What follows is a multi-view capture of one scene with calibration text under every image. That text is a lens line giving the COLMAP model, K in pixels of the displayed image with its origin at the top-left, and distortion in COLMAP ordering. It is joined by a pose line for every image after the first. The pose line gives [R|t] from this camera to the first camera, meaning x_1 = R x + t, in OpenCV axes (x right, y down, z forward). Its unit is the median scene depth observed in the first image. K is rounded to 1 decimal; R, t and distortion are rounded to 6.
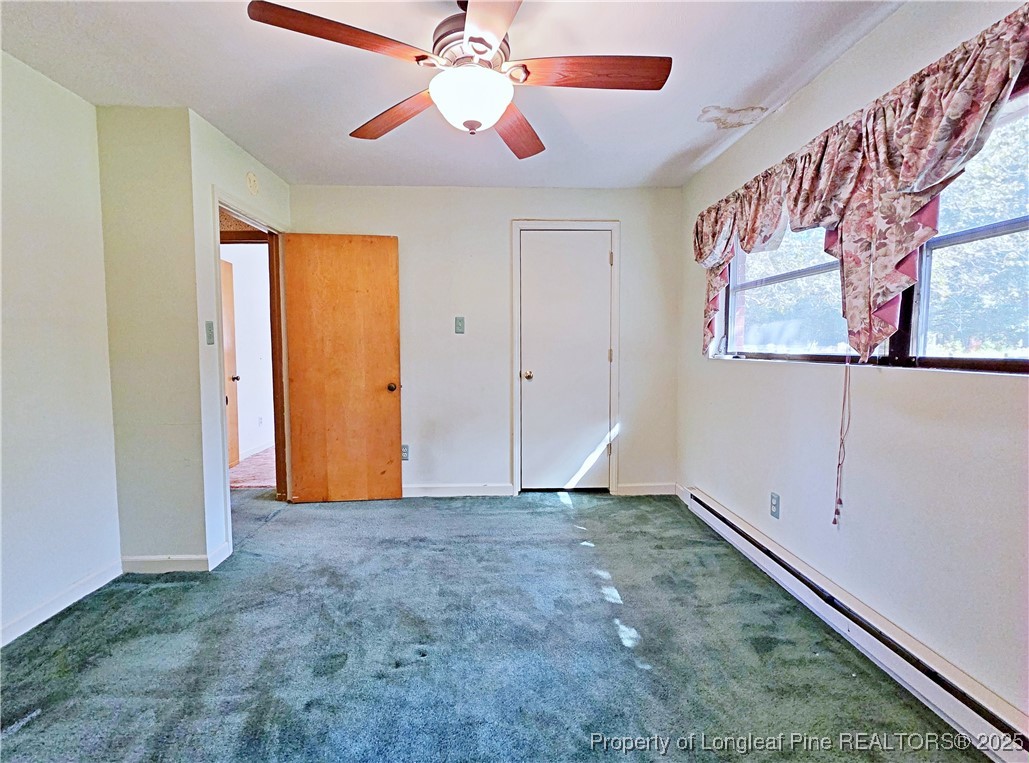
lens RADIAL K [[458.1, 0, 513.3], [0, 458.1, 380.0], [0, 0, 1]] dist [-0.000767, 0.000319]
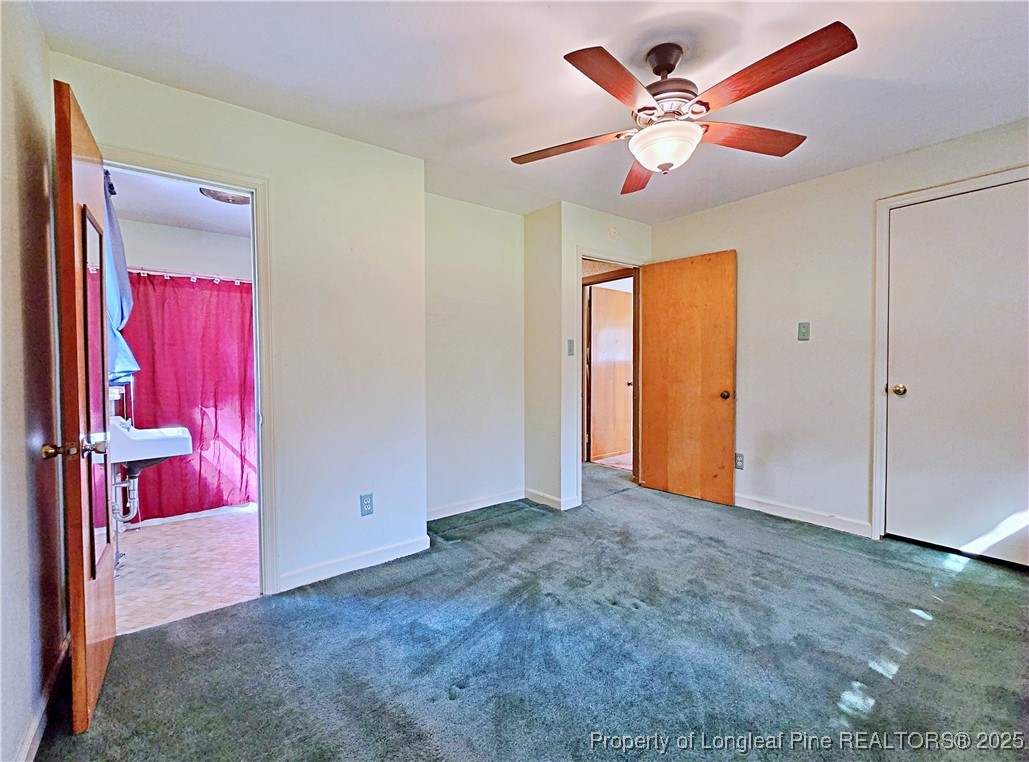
lens RADIAL K [[458.1, 0, 507.4], [0, 458.1, 378.4], [0, 0, 1]] dist [-0.000767, 0.000319]
pose [[0.576151, 0.024466, -0.816977, 0.421363], [-0.054647, 0.998468, -0.008637, 0.019852], [0.815514, 0.049622, 0.576605, -0.001272]]
